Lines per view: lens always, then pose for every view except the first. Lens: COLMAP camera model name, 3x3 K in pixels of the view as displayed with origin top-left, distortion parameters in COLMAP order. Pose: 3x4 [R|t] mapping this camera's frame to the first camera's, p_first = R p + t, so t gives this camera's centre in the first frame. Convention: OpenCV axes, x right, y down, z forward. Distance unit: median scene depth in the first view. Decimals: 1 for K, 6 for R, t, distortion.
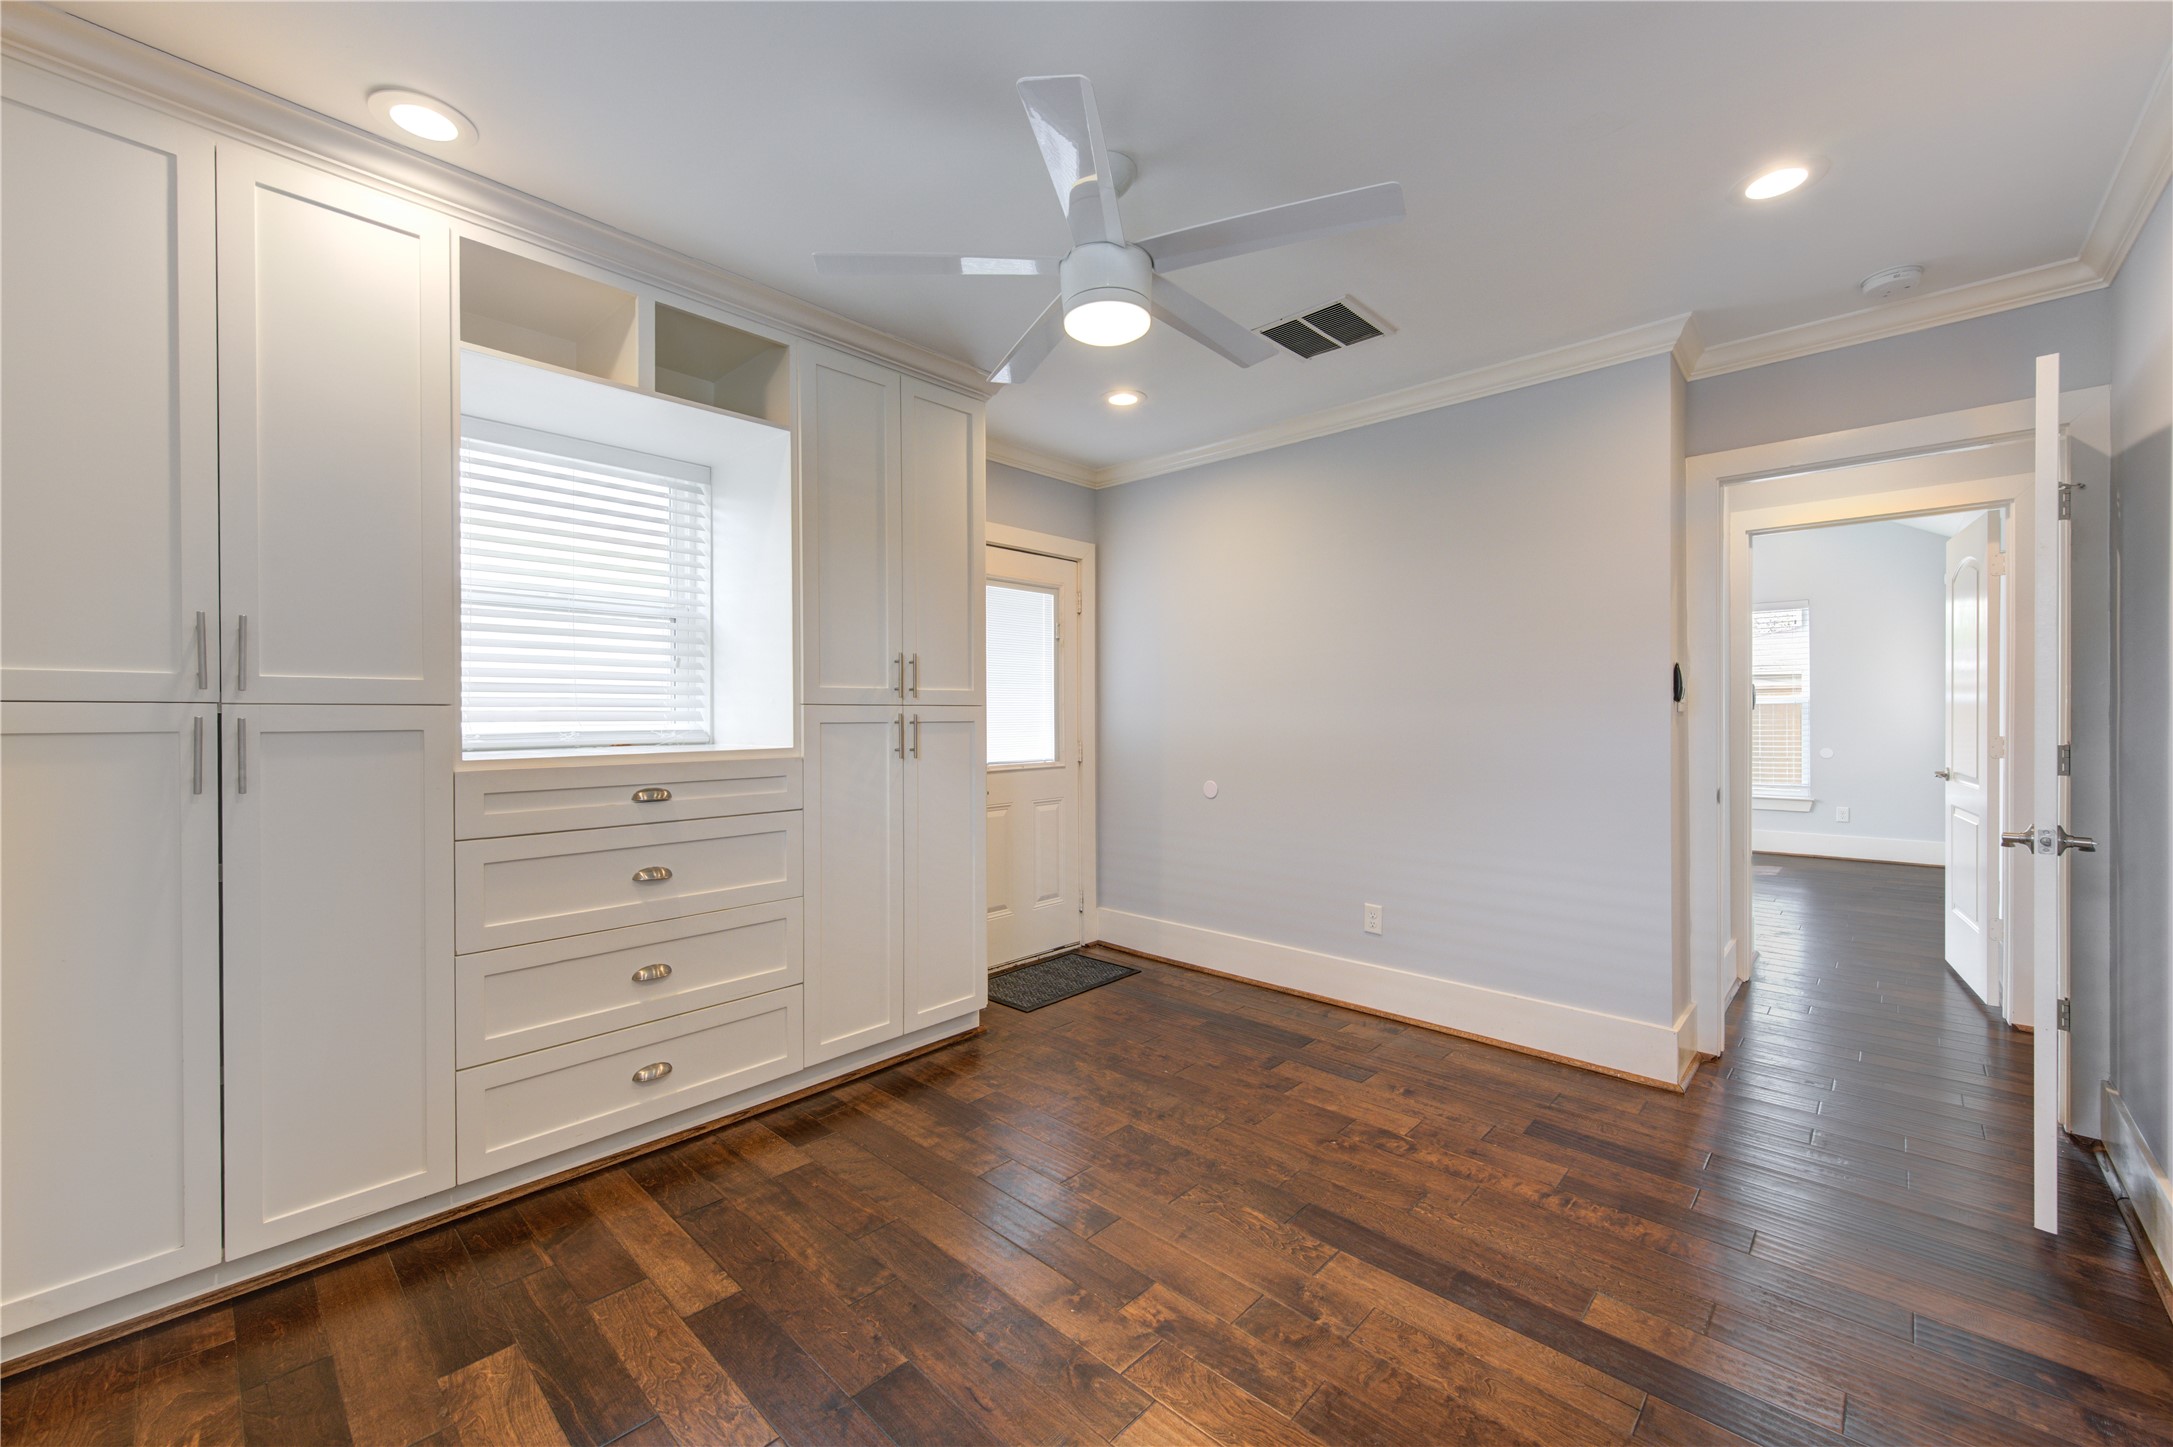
lens RADIAL K [[855.8, 0, 1092.1], [0, 855.8, 724.6], [0, 0, 1]] dist [0.000089, -0.000539]
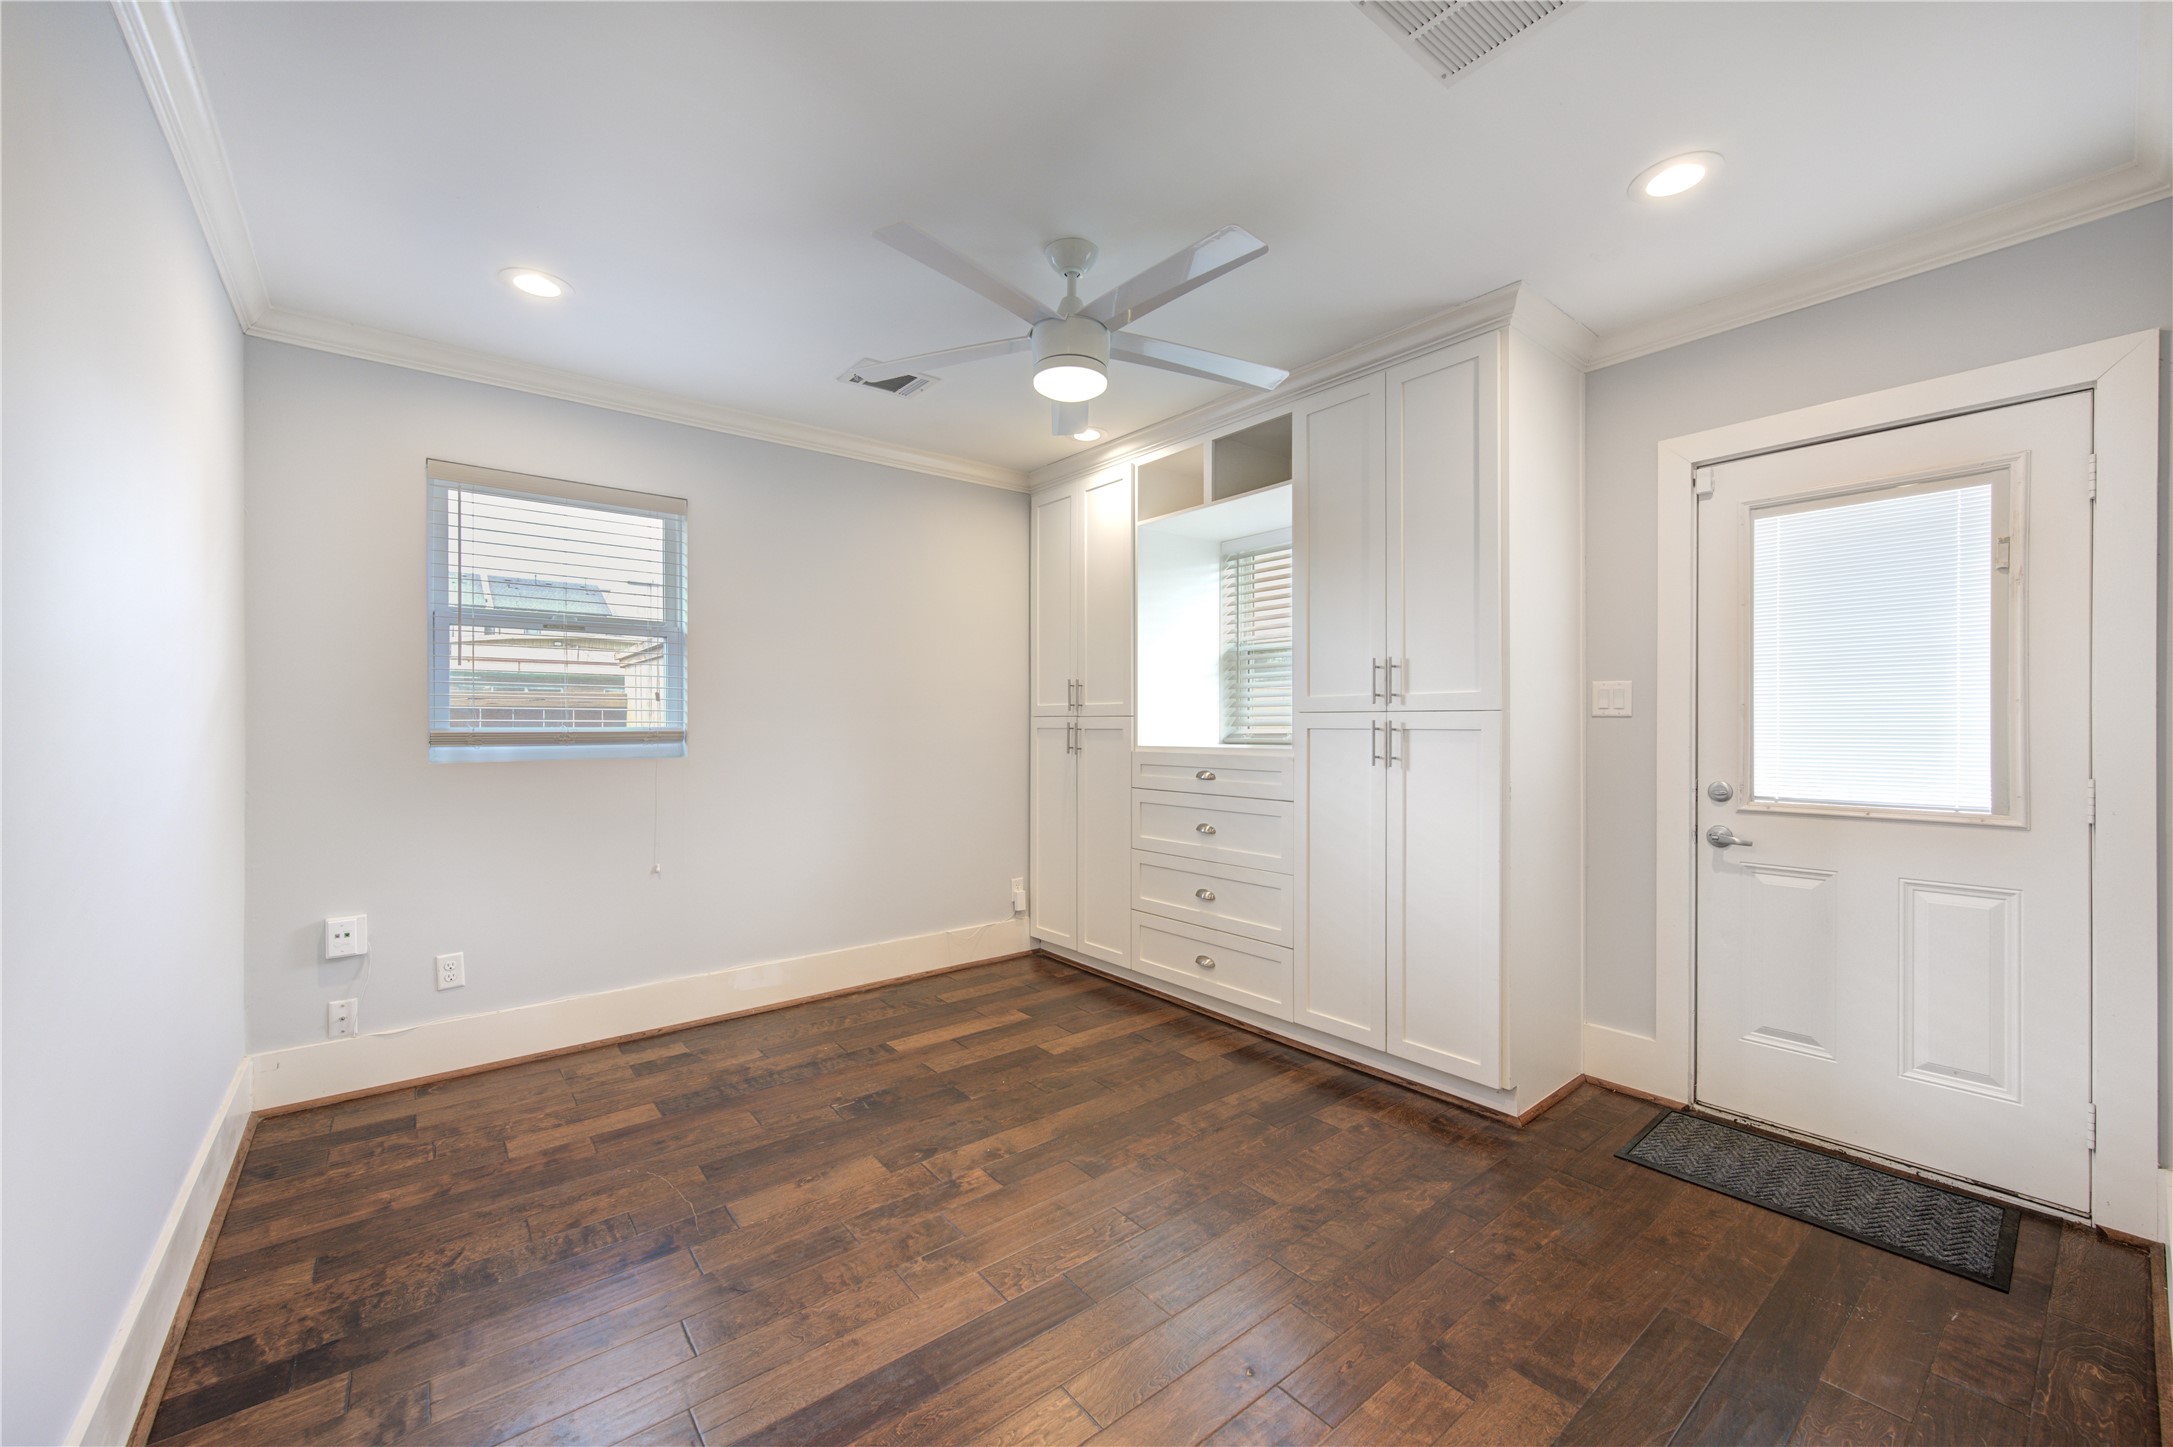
lens RADIAL K [[858.9, 0, 1086.5], [0, 858.9, 723.5], [0, 0, 1]] dist [-0.001324, -0.000544]
pose [[-0.146131, 0.003599, -0.989259, 0.992621], [-0.012441, 0.999908, 0.005475, -0.013072], [0.989187, 0.013108, -0.146073, 1.009528]]
